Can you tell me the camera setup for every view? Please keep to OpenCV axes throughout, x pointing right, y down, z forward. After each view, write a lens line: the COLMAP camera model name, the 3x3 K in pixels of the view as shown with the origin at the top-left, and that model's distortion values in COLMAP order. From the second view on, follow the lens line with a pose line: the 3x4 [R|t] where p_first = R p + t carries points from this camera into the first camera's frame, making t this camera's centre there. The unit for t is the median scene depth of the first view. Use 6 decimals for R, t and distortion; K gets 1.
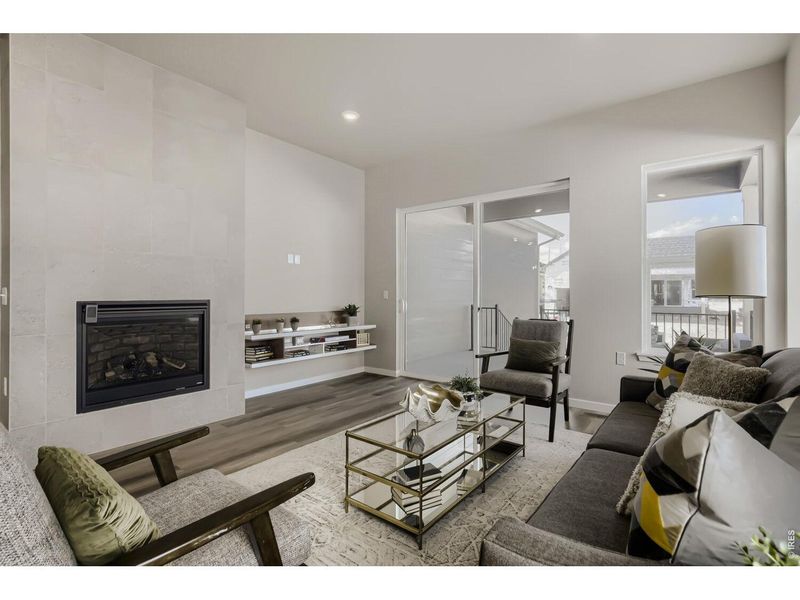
lens RADIAL K [[376.8, 0, 428.1], [0, 376.8, 297.7], [0, 0, 1]] dist [-0.002965, -0.000170]
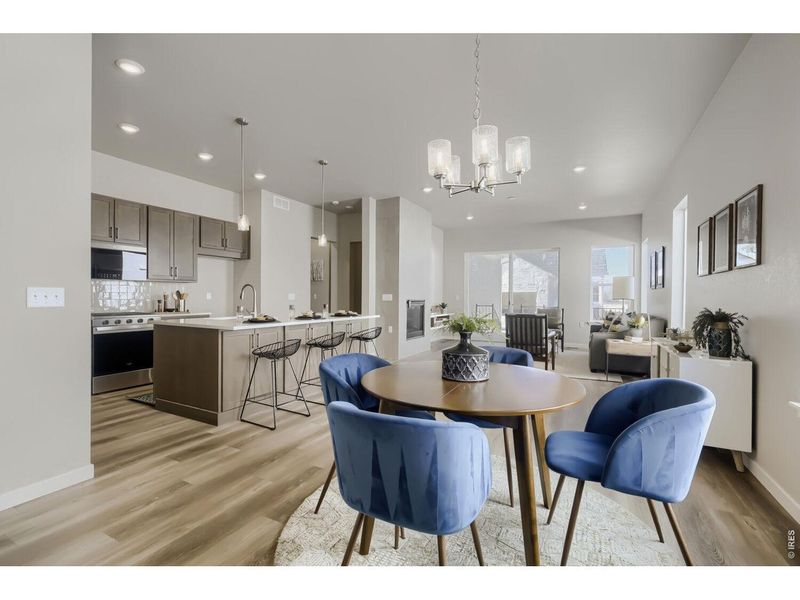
lens RADIAL K [[364.8, 0, 402.0], [0, 364.8, 297.6], [0, 0, 1]] dist [-0.010653, 0.000113]
pose [[0.989209, 0.006532, 0.146362, -0.846907], [-0.005470, 0.999956, -0.007656, 0.010809], [-0.146406, 0.006773, 0.989201, -1.001297]]
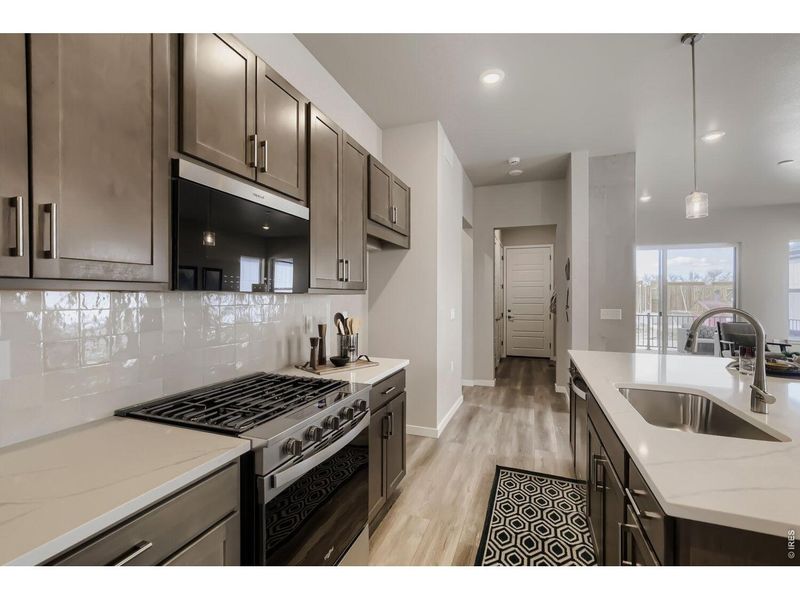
lens RADIAL K [[364.8, 0, 402.0], [0, 364.8, 297.6], [0, 0, 1]] dist [-0.010653, 0.000113]
pose [[0.962506, 0.002602, 0.271248, -1.505423], [-0.000510, 0.999970, -0.007781, -0.039995], [-0.271260, 0.007351, 0.962478, -0.192144]]
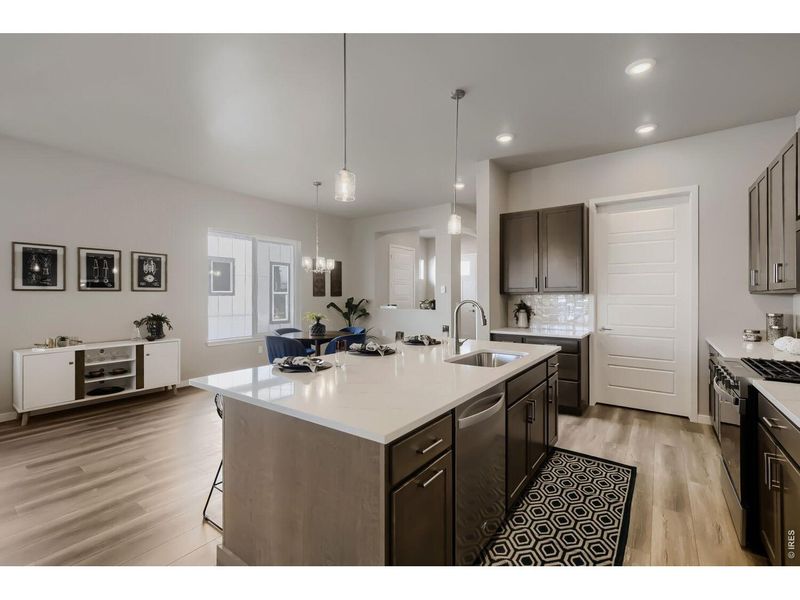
lens RADIAL K [[360.4, 0, 402.2], [0, 360.4, 298.5], [0, 0, 1]] dist [-0.003894, 0.000381]
pose [[-0.999981, -0.000373, -0.006100, -0.995797], [-0.000493, 0.999807, 0.019657, -0.049154], [0.006091, 0.019660, -0.999788, 0.680851]]
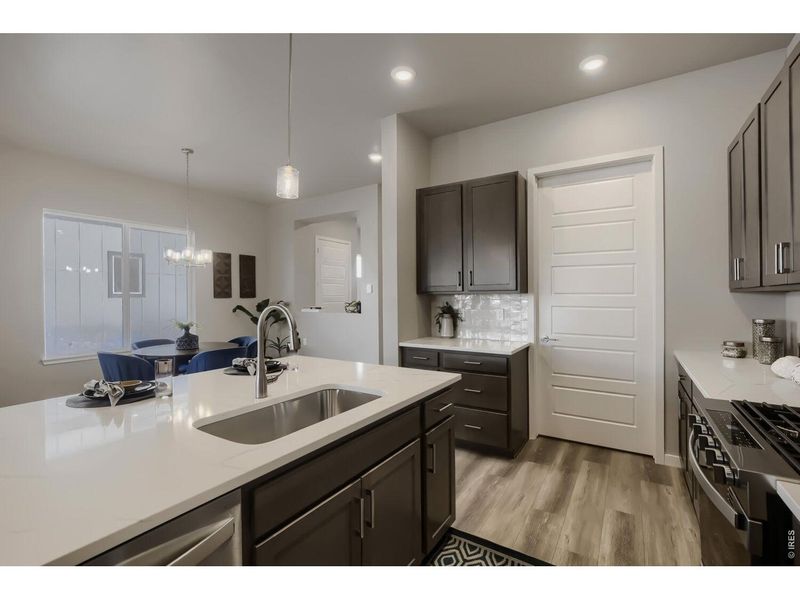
lens RADIAL K [[367.2, 0, 398.5], [0, 367.2, 299.1], [0, 0, 1]] dist [-0.012751, -0.000392]
pose [[-0.998184, 0.003906, -0.060115, -1.212019], [0.002791, 0.999823, 0.018617, -0.045265], [0.060177, 0.018416, -0.998018, 0.427771]]
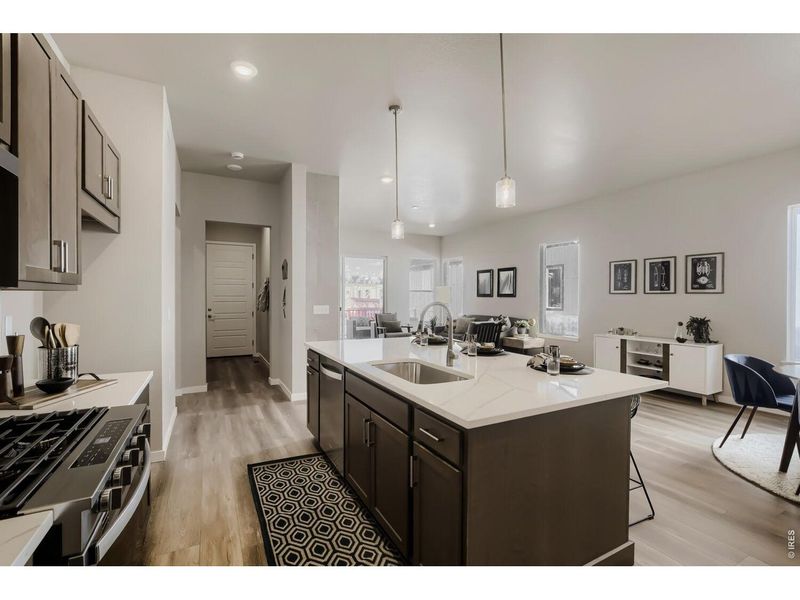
lens RADIAL K [[362.7, 0, 399.5], [0, 362.7, 298.9], [0, 0, 1]] dist [-0.011193, -0.000043]
pose [[0.445405, -0.004853, 0.895316, -1.620227], [0.004878, 0.999984, 0.002993, -0.039682], [-0.895316, 0.003034, 0.445421, -0.134503]]
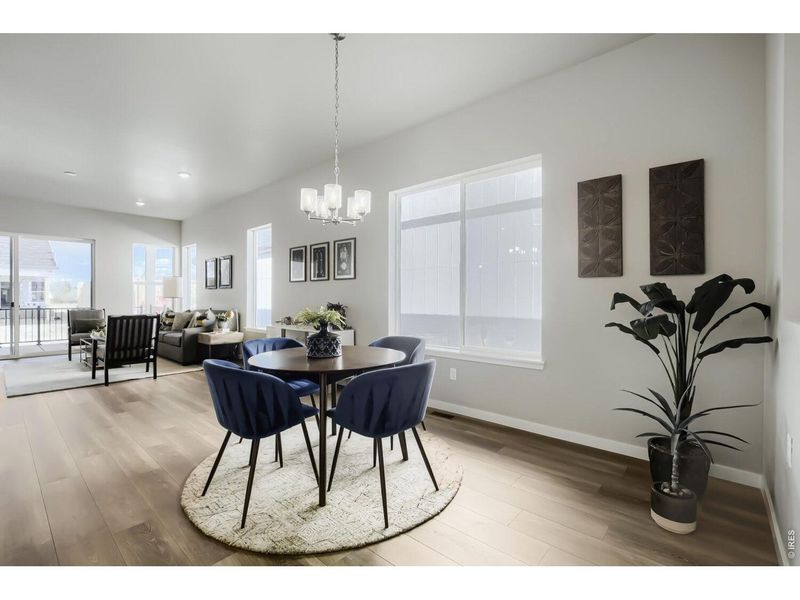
lens RADIAL K [[366.9, 0, 389.9], [0, 366.9, 295.7], [0, 0, 1]] dist [-0.004238, 0.000336]
pose [[0.115090, 0.002889, 0.993351, -1.302053], [0.009171, 0.999950, -0.003970, 0.007240], [-0.993313, 0.009567, 0.115058, -0.755835]]
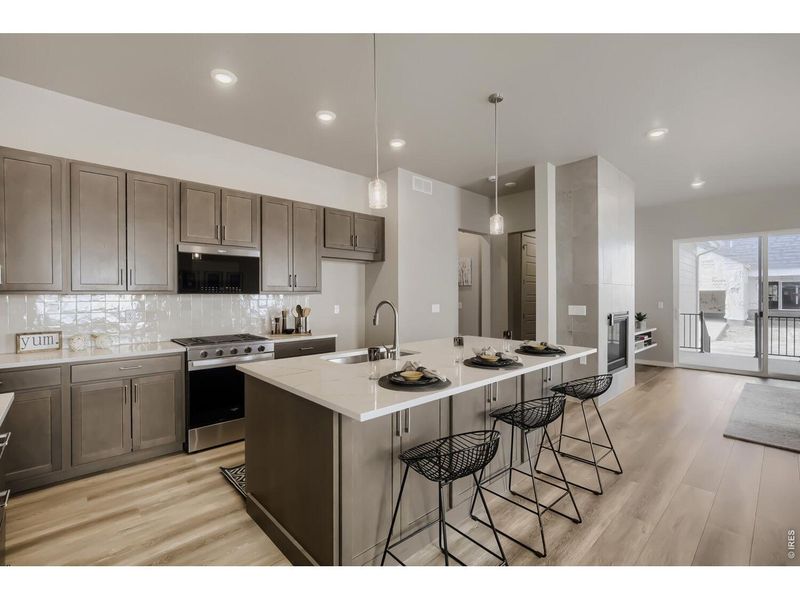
lens RADIAL K [[364.8, 0, 402.0], [0, 364.8, 297.6], [0, 0, 1]] dist [-0.010653, 0.000113]
pose [[0.981874, -0.000771, -0.189536, -0.978227], [-0.000134, 0.999989, -0.004765, -0.035145], [0.189537, 0.004704, 0.981862, -0.536588]]
